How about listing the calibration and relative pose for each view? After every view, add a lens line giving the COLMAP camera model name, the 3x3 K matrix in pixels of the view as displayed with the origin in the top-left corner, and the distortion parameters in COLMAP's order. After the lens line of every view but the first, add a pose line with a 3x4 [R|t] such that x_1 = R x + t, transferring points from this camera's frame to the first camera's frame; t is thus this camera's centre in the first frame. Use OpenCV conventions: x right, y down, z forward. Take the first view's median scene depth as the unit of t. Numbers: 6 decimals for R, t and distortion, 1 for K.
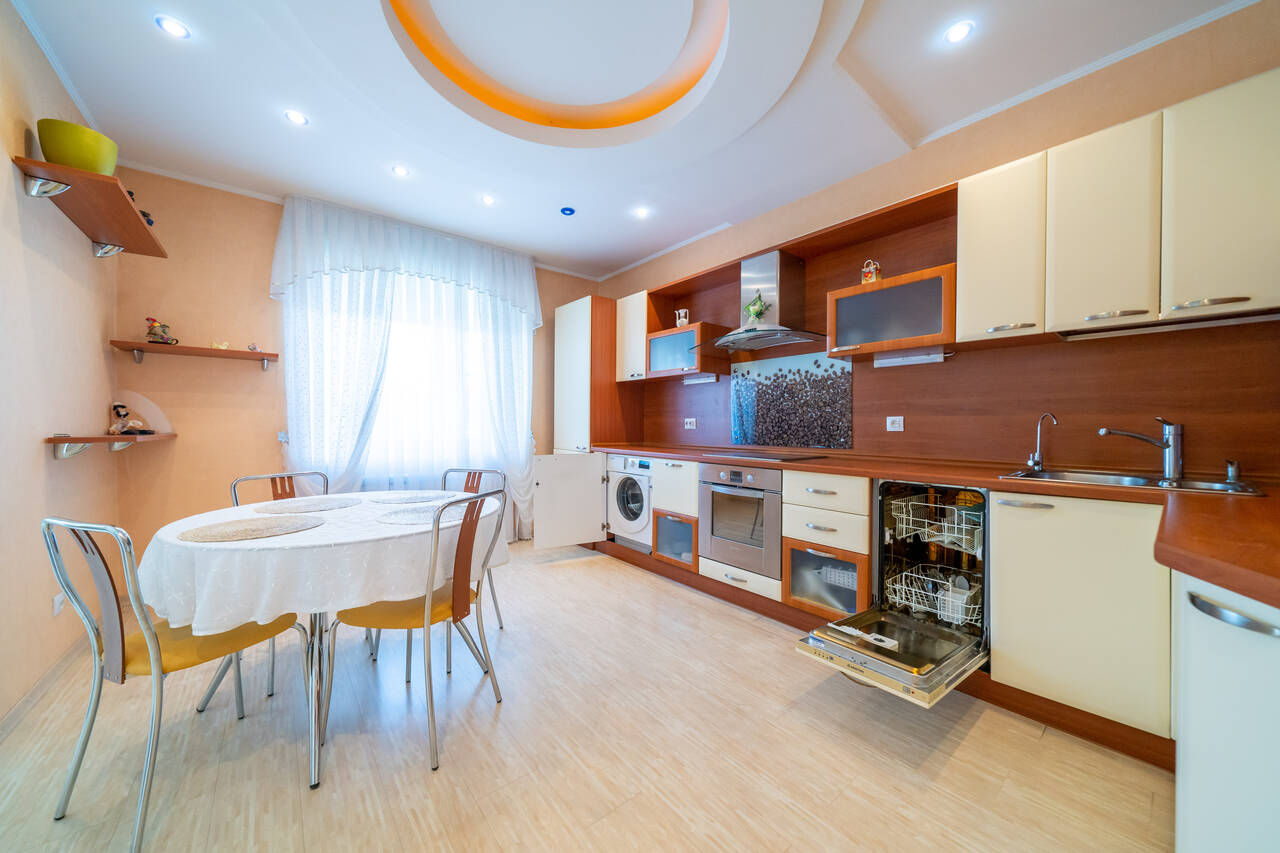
lens RADIAL K [[443.8, 0, 640.0], [0, 443.8, 426.5], [0, 0, 1]] dist [-0.000376, -0.000035]
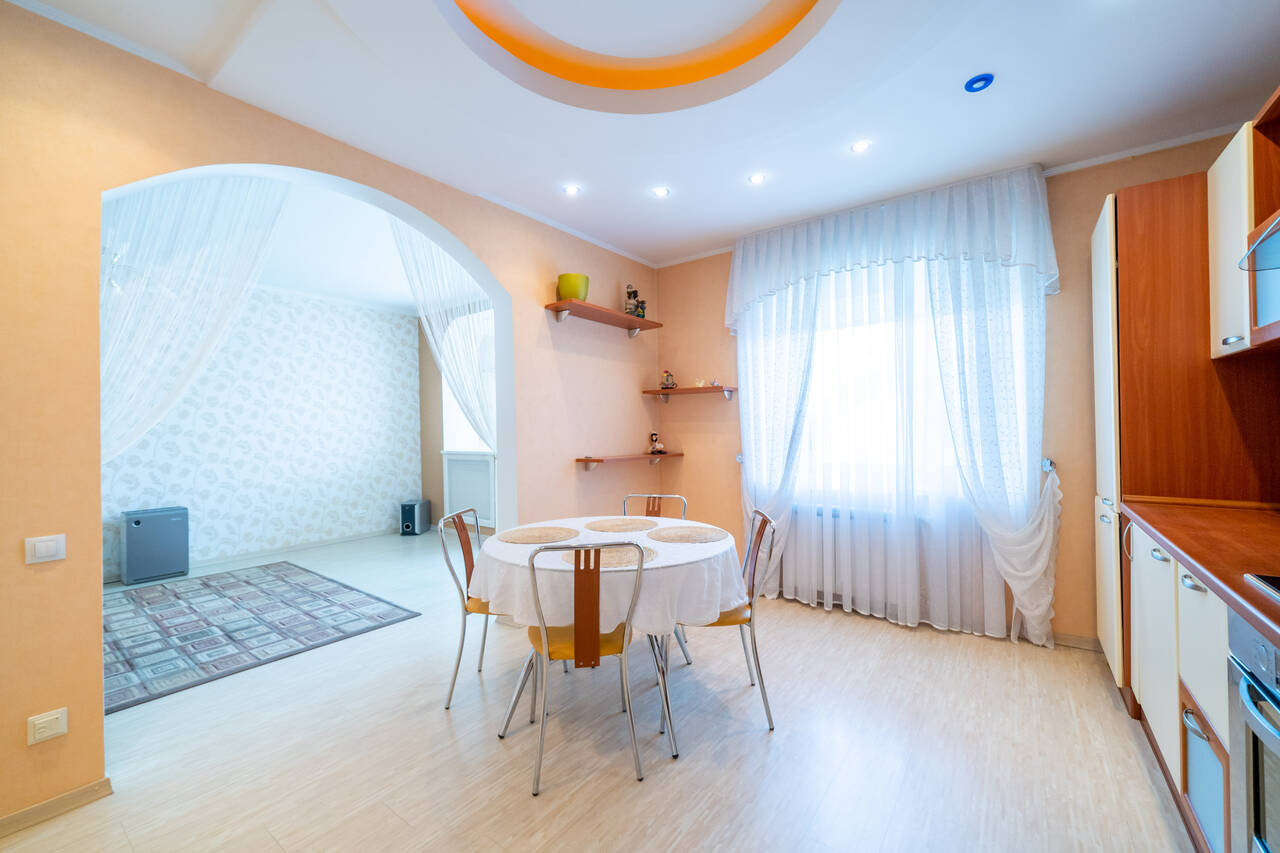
lens RADIAL K [[517.0, 0, 640.0], [0, 517.0, 426.5], [0, 0, 1]] dist [0.000661, 0.000192]
pose [[0.255355, -0.013475, -0.966753, 0.379476], [0.008004, 0.999898, -0.011823, -0.043035], [0.966814, -0.004719, 0.255437, 0.430090]]
